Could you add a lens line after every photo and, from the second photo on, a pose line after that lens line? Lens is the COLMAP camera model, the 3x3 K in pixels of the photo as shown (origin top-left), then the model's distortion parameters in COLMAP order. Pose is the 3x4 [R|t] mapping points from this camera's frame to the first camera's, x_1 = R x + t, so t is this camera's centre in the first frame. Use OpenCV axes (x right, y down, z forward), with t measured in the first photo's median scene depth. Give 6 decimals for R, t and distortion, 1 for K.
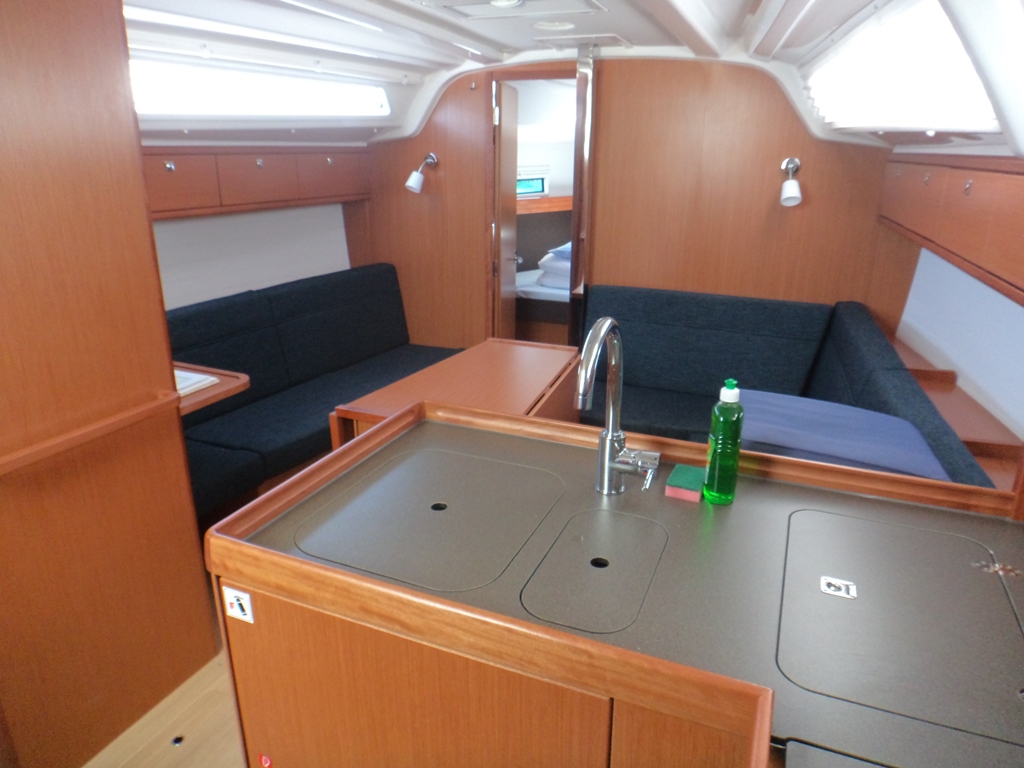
lens RADIAL K [[684.8, 0, 521.1], [0, 684.8, 378.6], [0, 0, 1]] dist [-0.026459, -0.003947]
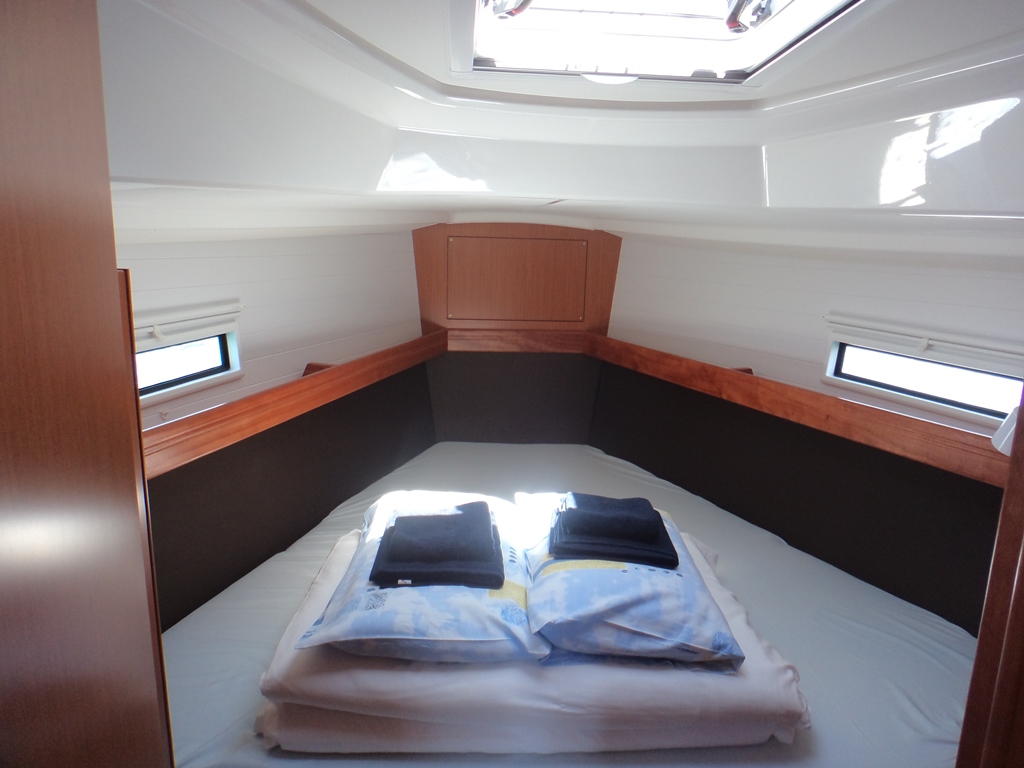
lens RADIAL K [[684.8, 0, 514.7], [0, 684.8, 375.6], [0, 0, 1]] dist [-0.026459, -0.003947]
pose [[0.887163, -0.077342, 0.454928, 0.002229], [0.131868, 0.987235, -0.089318, -0.380777], [-0.442213, 0.139230, 0.886038, 1.051978]]
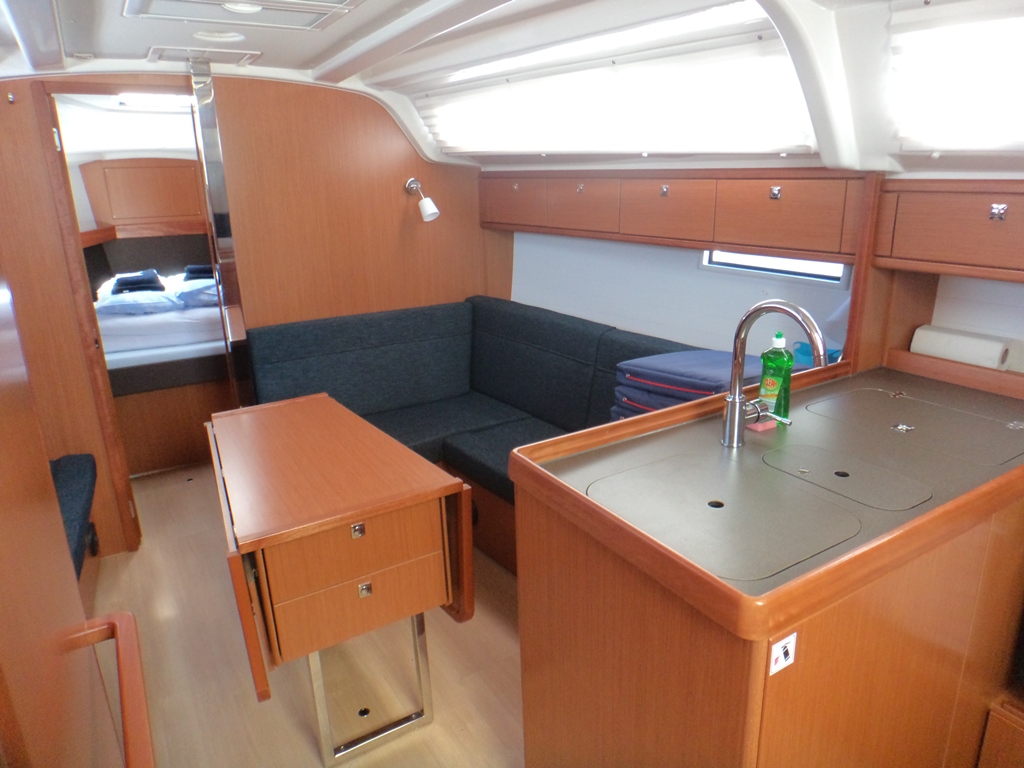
lens RADIAL K [[684.8, 0, 517.5], [0, 684.8, 380.8], [0, 0, 1]] dist [-0.026459, -0.003947]
pose [[0.578296, -0.259828, 0.773346, -0.443965], [0.281913, 0.953178, 0.109438, -0.082951], [-0.765571, 0.154728, 0.624468, 0.224122]]
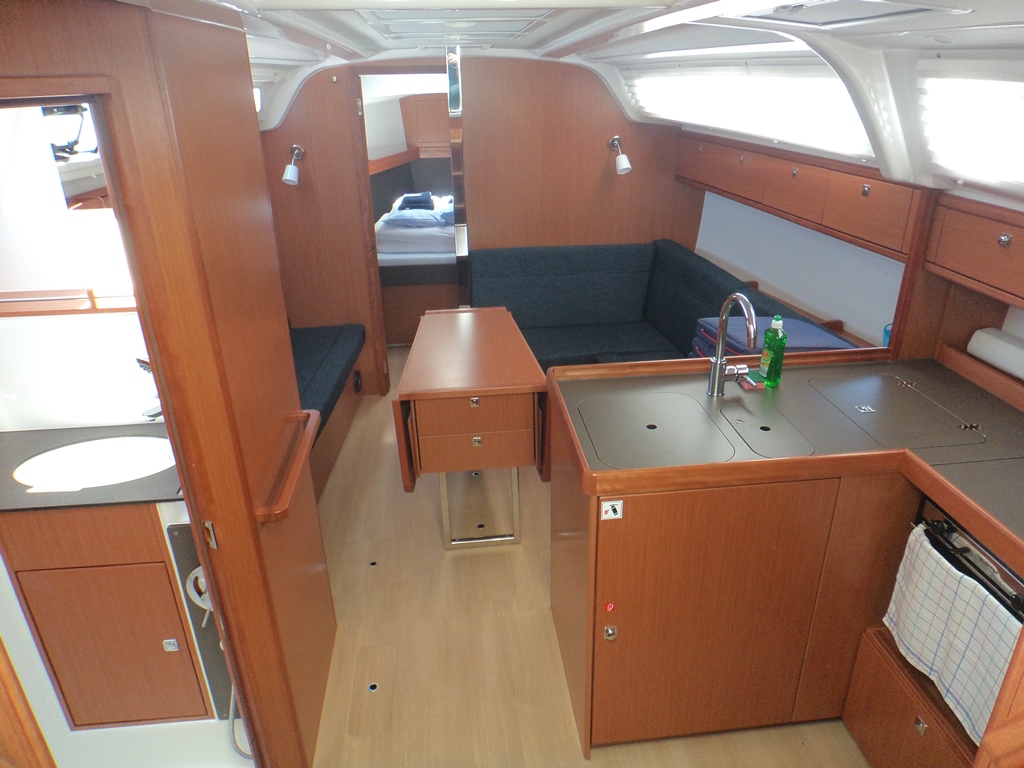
lens RADIAL K [[684.8, 0, 518.1], [0, 684.8, 378.2], [0, 0, 1]] dist [-0.026459, -0.003947]
pose [[0.875177, -0.216801, 0.432506, -0.437535], [0.173348, 0.975139, 0.138035, -0.081777], [-0.451680, -0.045831, 0.891002, -0.114184]]
